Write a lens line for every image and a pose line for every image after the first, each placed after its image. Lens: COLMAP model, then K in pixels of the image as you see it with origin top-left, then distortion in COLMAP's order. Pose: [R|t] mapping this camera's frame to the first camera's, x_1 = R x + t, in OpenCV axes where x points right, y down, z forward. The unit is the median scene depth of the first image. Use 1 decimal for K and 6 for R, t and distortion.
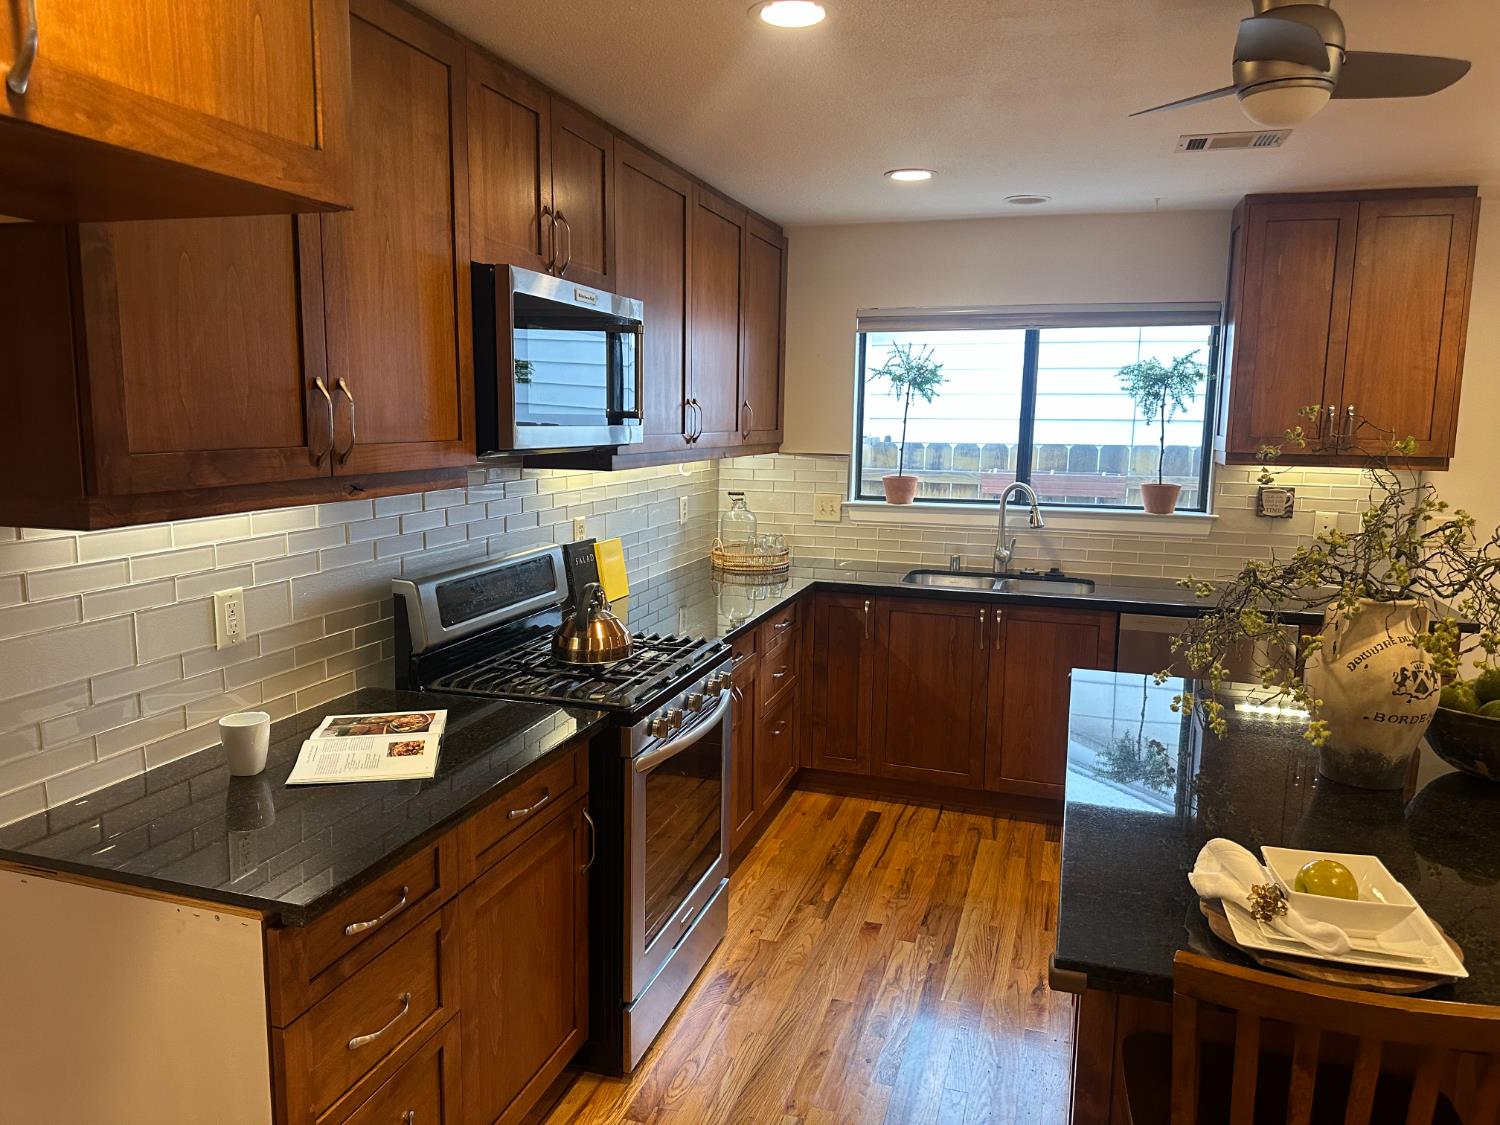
lens RADIAL K [[1053.0, 0, 754.3], [0, 1053.0, 556.5], [0, 0, 1]] dist [0.091876, -0.111245]
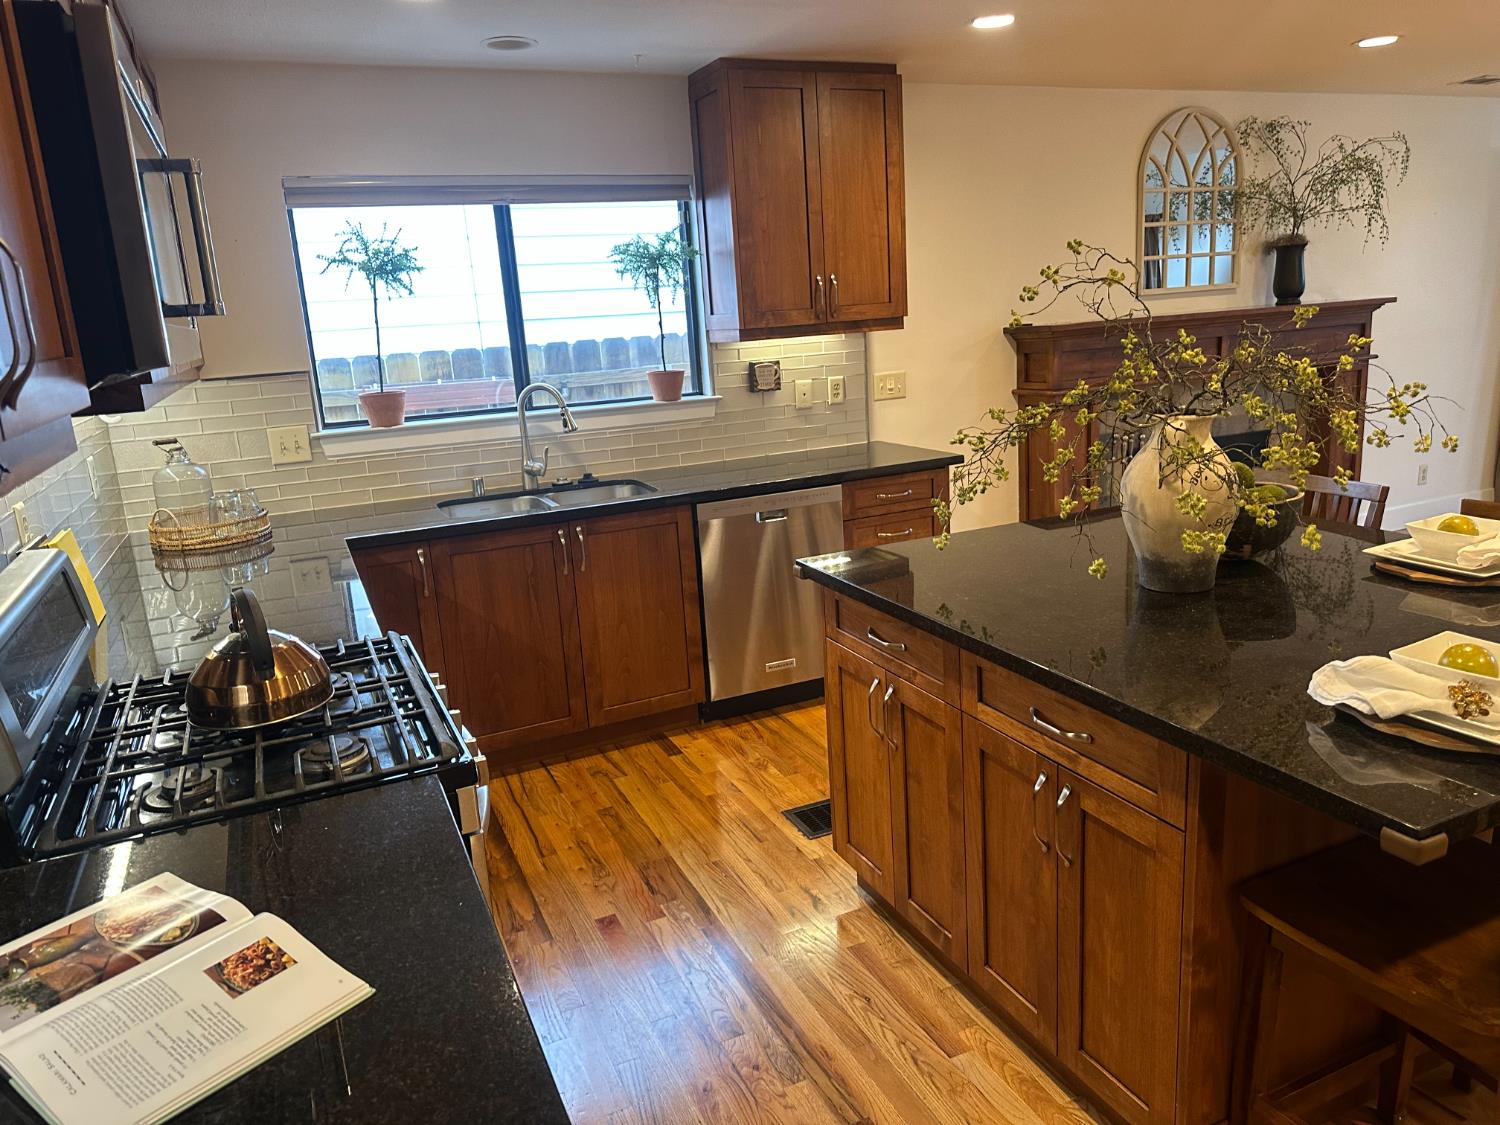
lens RADIAL K [[1051.6, 0, 754.3], [0, 1051.6, 550.9], [0, 0, 1]] dist [0.109945, -0.132539]
pose [[0.743216, -0.209896, 0.635274, -0.263792], [0.166055, 0.977675, 0.128756, -0.022226], [-0.648117, 0.009797, 0.761478, 0.281734]]
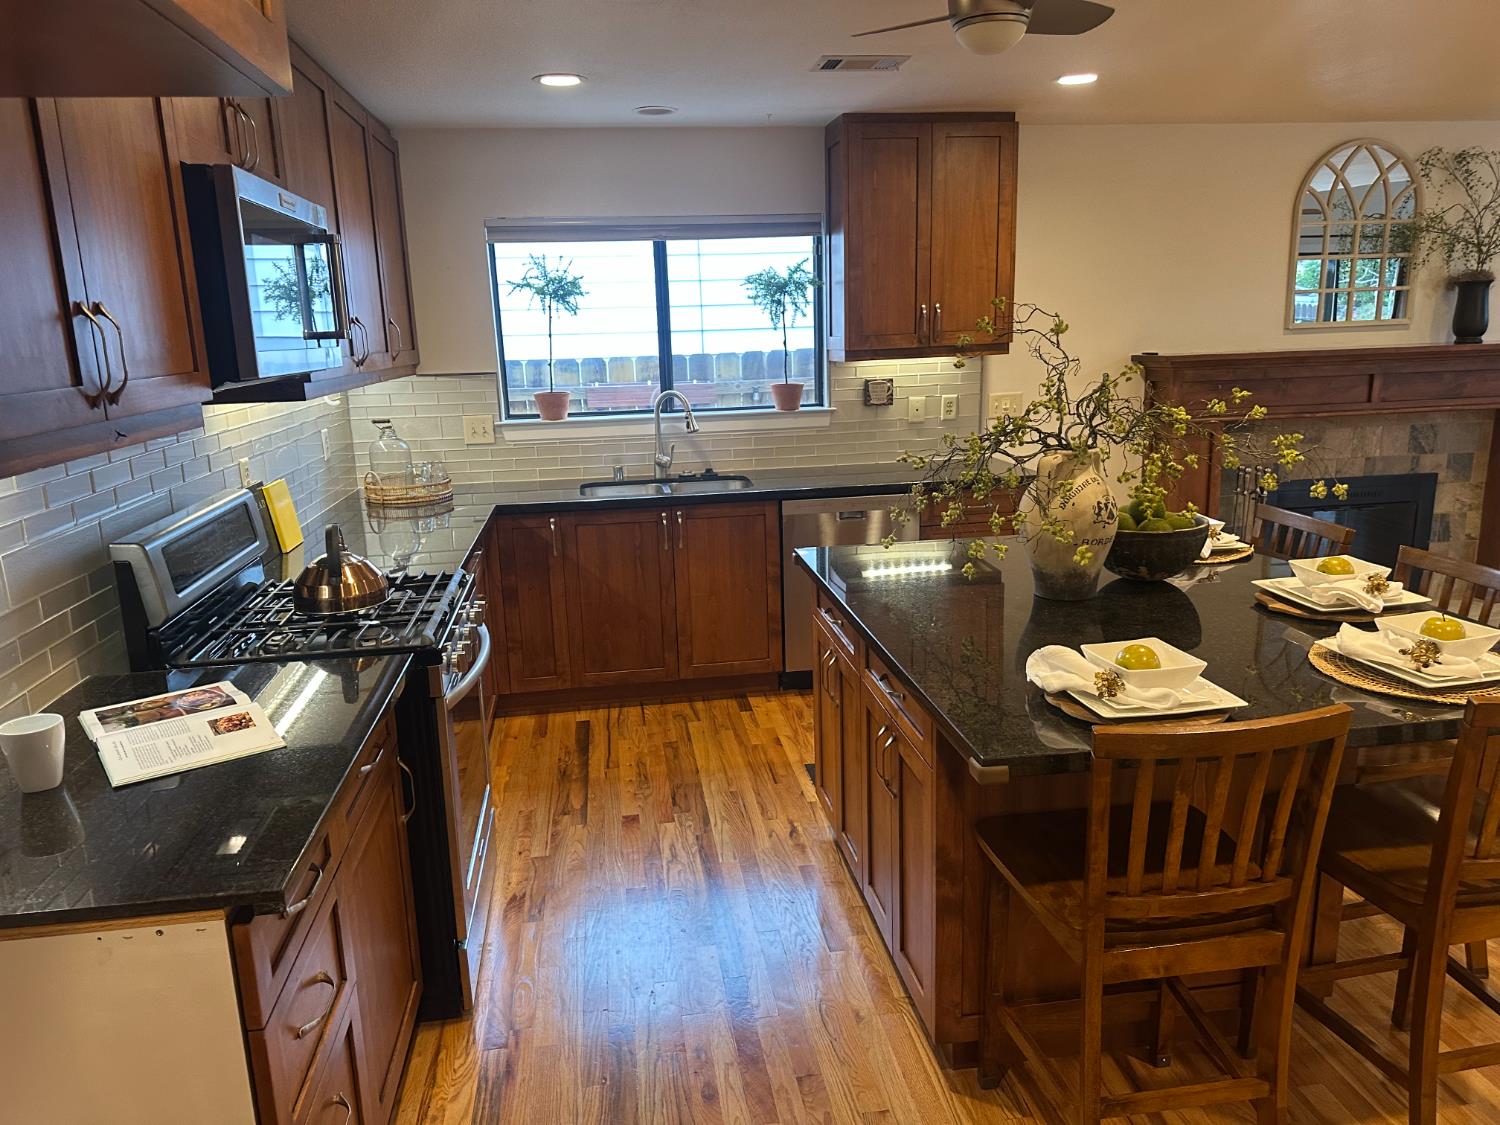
lens RADIAL K [[1047.6, 0, 740.5], [0, 1047.6, 565.5], [0, 0, 1]] dist [0.097699, -0.101854]
pose [[0.903909, -0.139059, 0.404490, -0.174396], [0.105646, 0.988960, 0.103909, 0.001638], [-0.414473, -0.051192, 0.908620, 0.015116]]
